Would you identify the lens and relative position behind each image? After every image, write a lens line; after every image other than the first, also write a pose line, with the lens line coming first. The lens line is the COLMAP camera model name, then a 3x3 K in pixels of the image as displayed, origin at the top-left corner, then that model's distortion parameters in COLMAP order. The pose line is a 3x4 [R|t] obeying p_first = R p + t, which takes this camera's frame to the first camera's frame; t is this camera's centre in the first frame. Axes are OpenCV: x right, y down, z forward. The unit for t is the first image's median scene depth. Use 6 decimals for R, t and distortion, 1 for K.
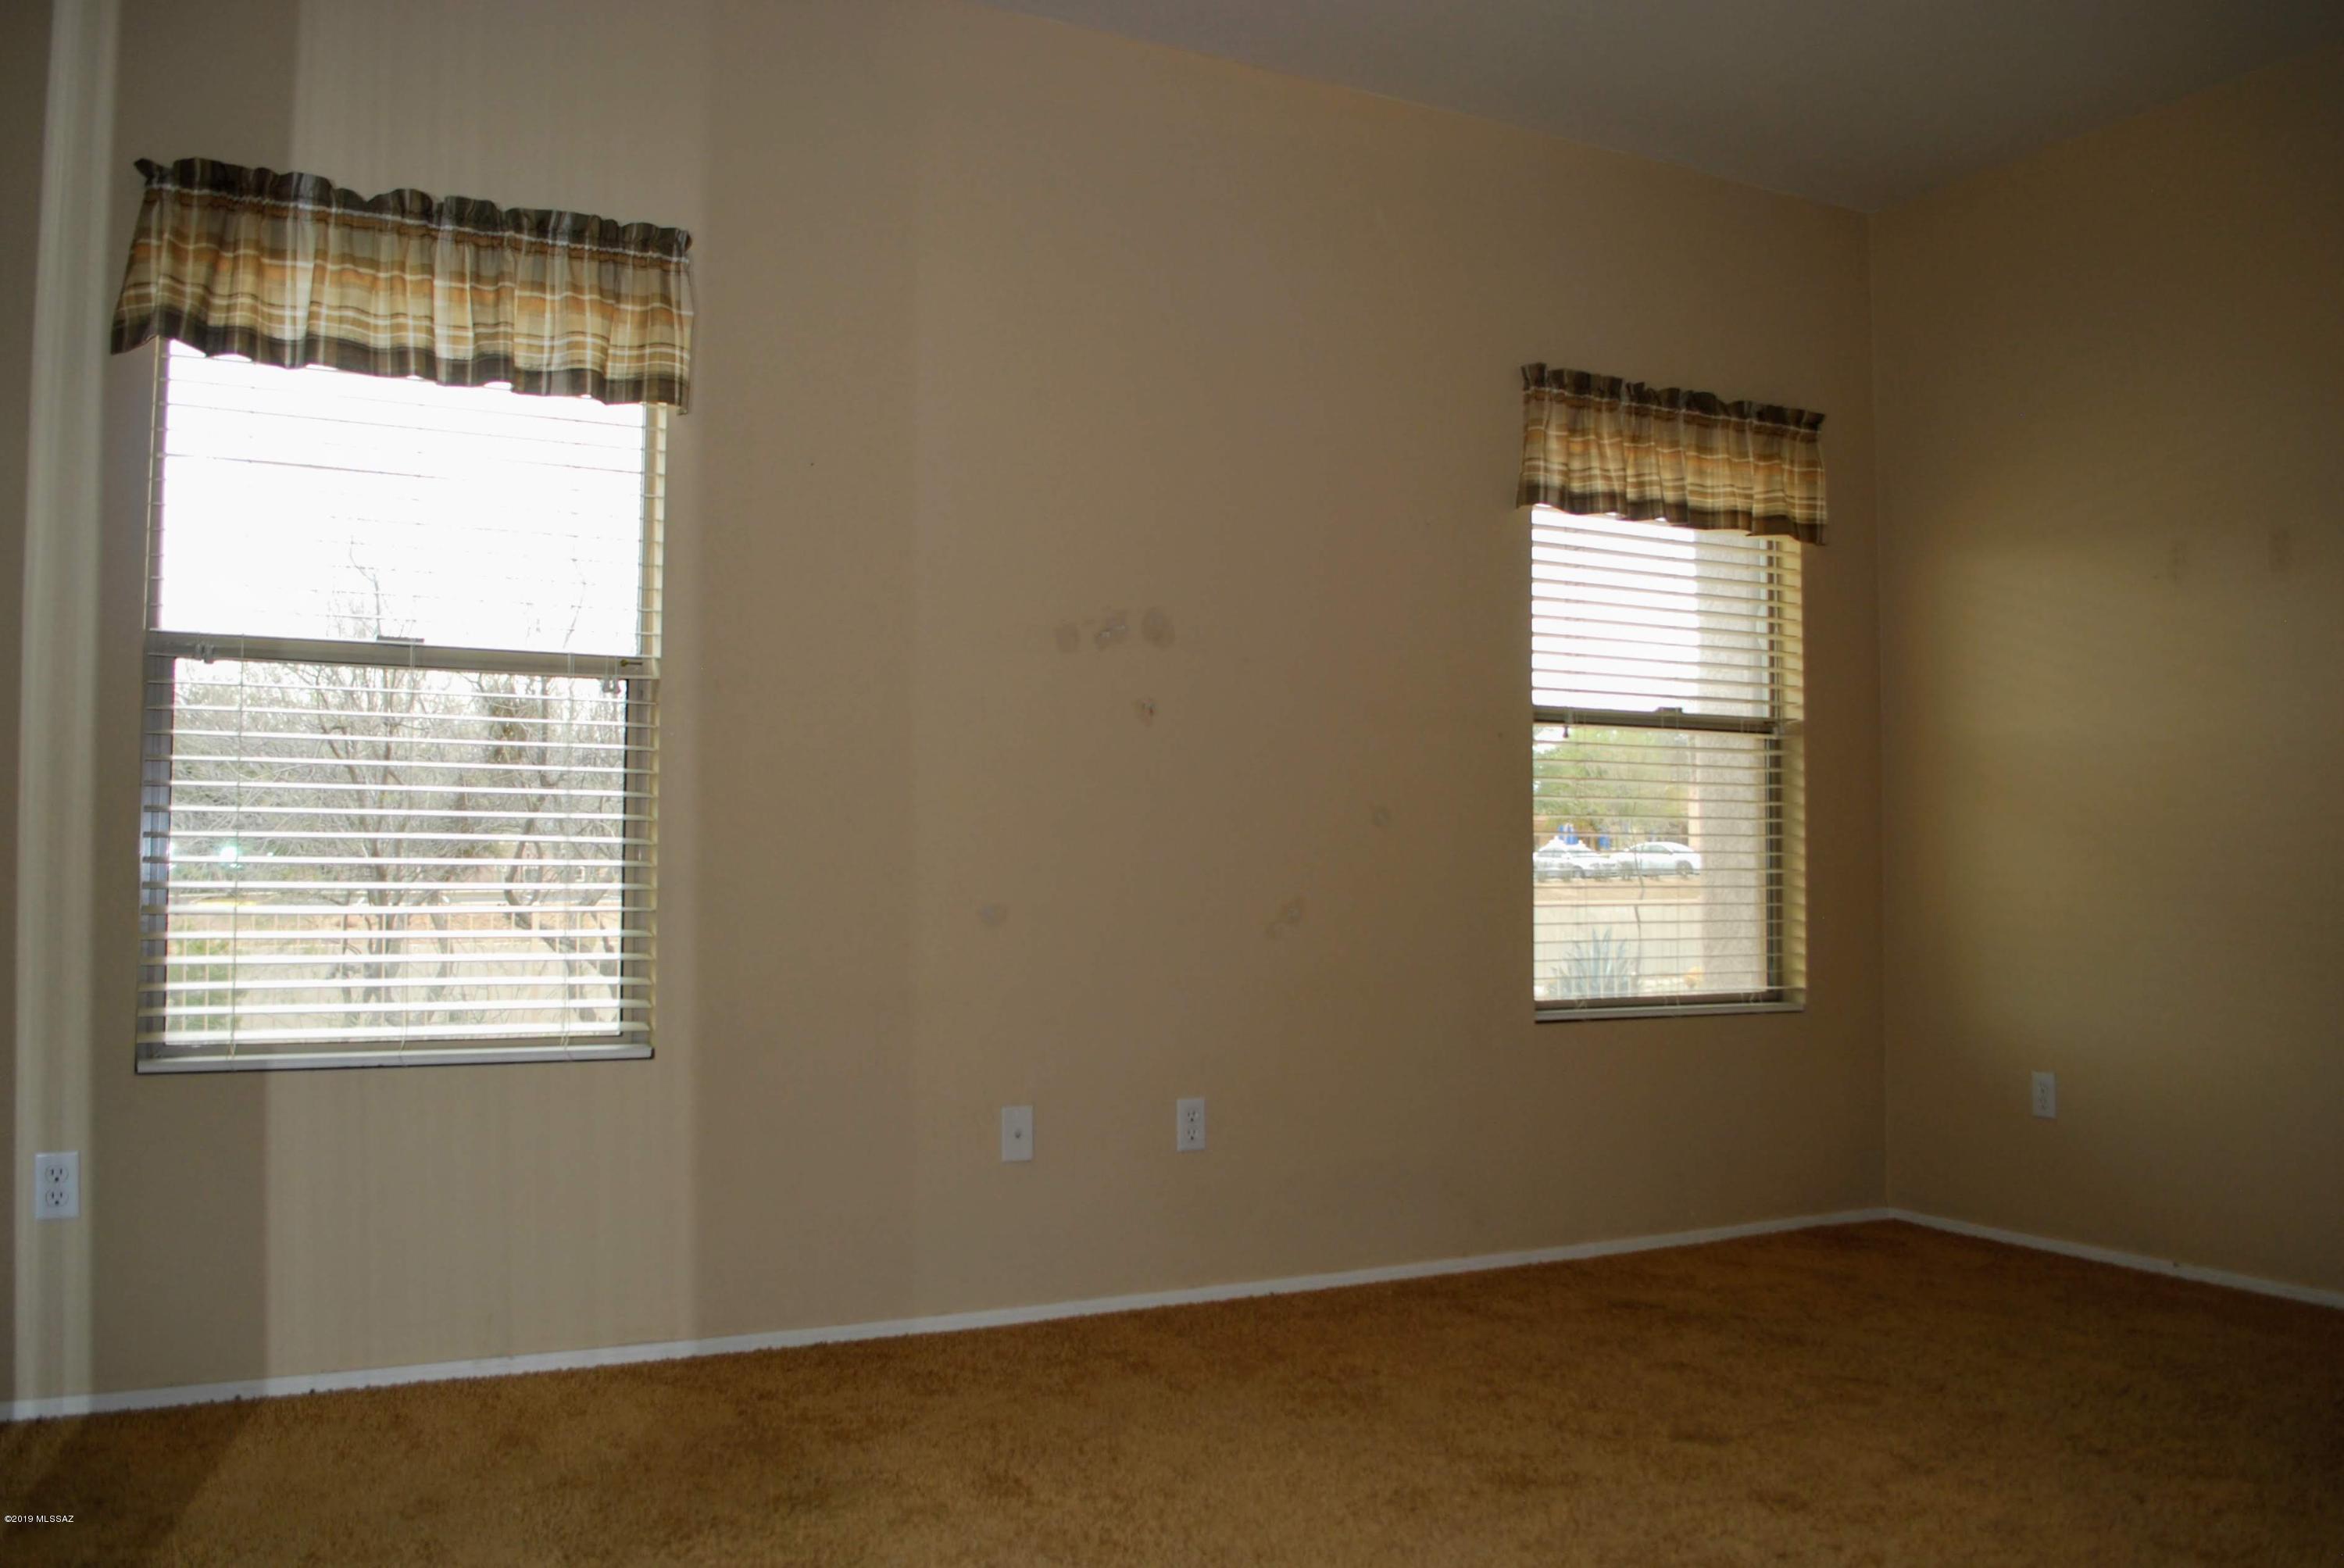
lens RADIAL K [[2437.1, 0, 1173.2], [0, 2437.1, 809.6], [0, 0, 1]] dist [-0.108913, -0.031560]
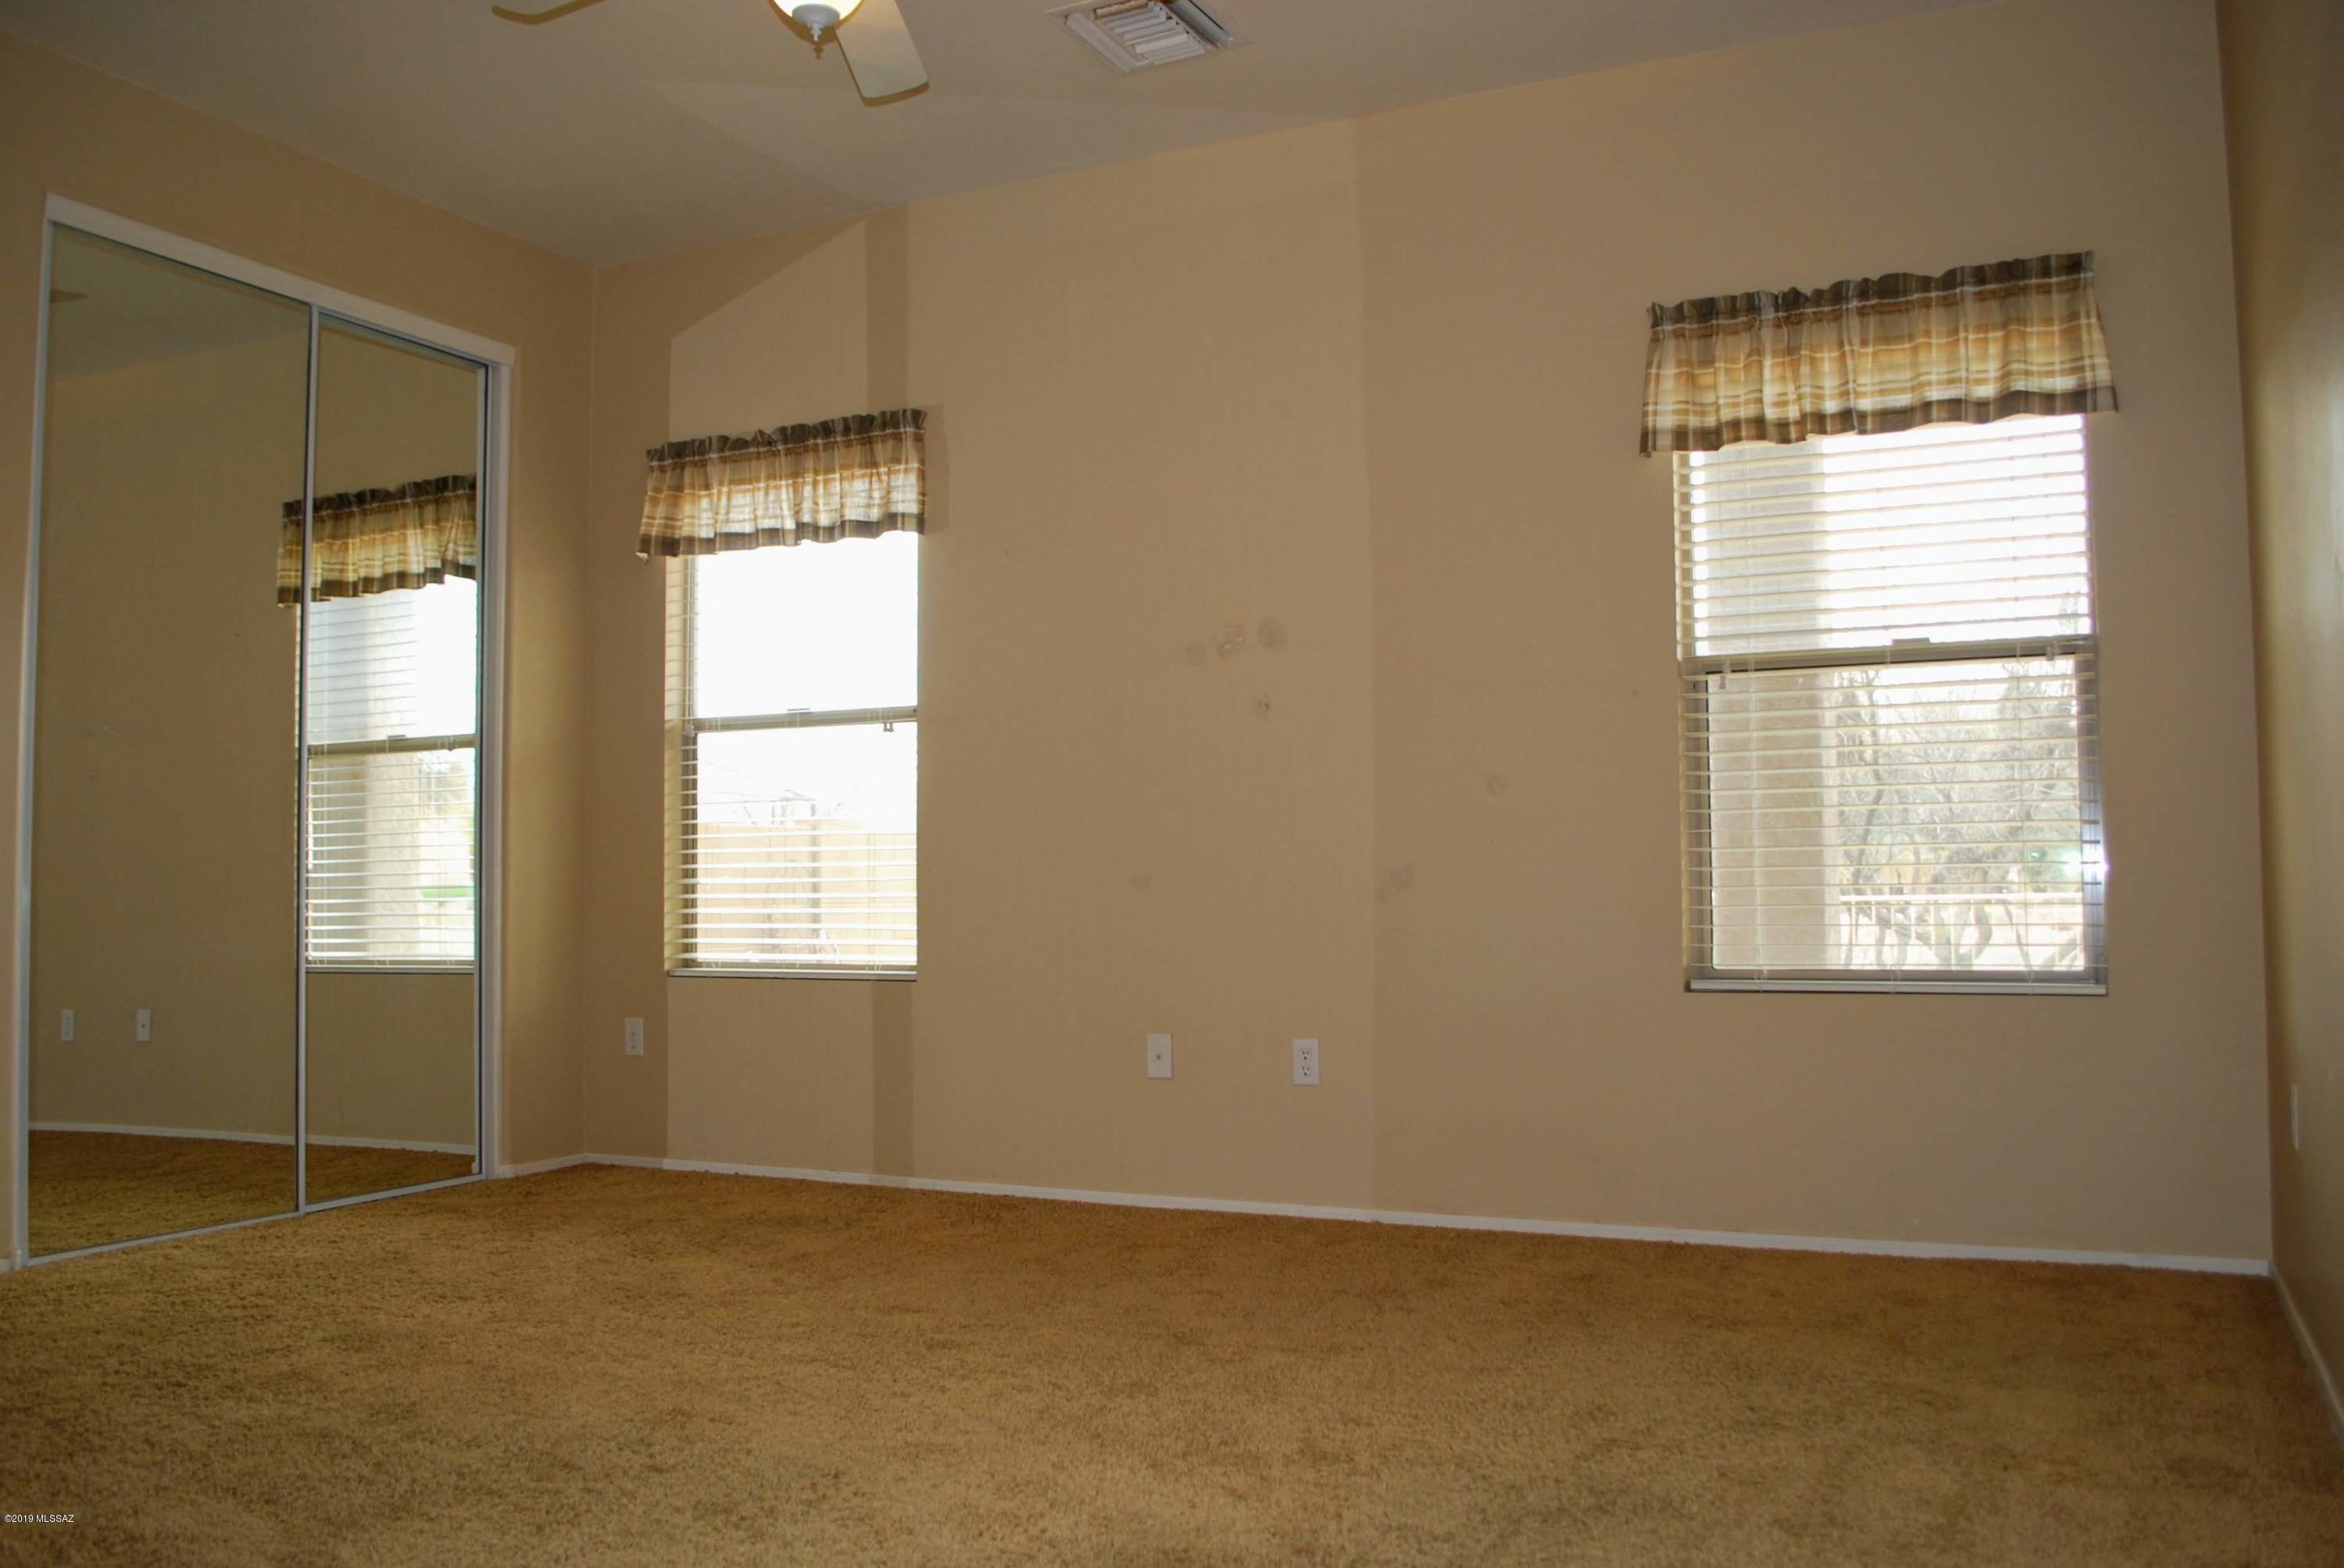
lens RADIAL K [[1910.2, 0, 1177.6], [0, 1910.2, 793.4], [0, 0, 1]] dist [-0.076184, 0.003226]
pose [[0.508357, -0.040422, -0.860197, 0.681399], [0.044538, 0.998795, -0.020614, 0.016602], [0.859994, -0.027832, 0.509545, 0.442385]]
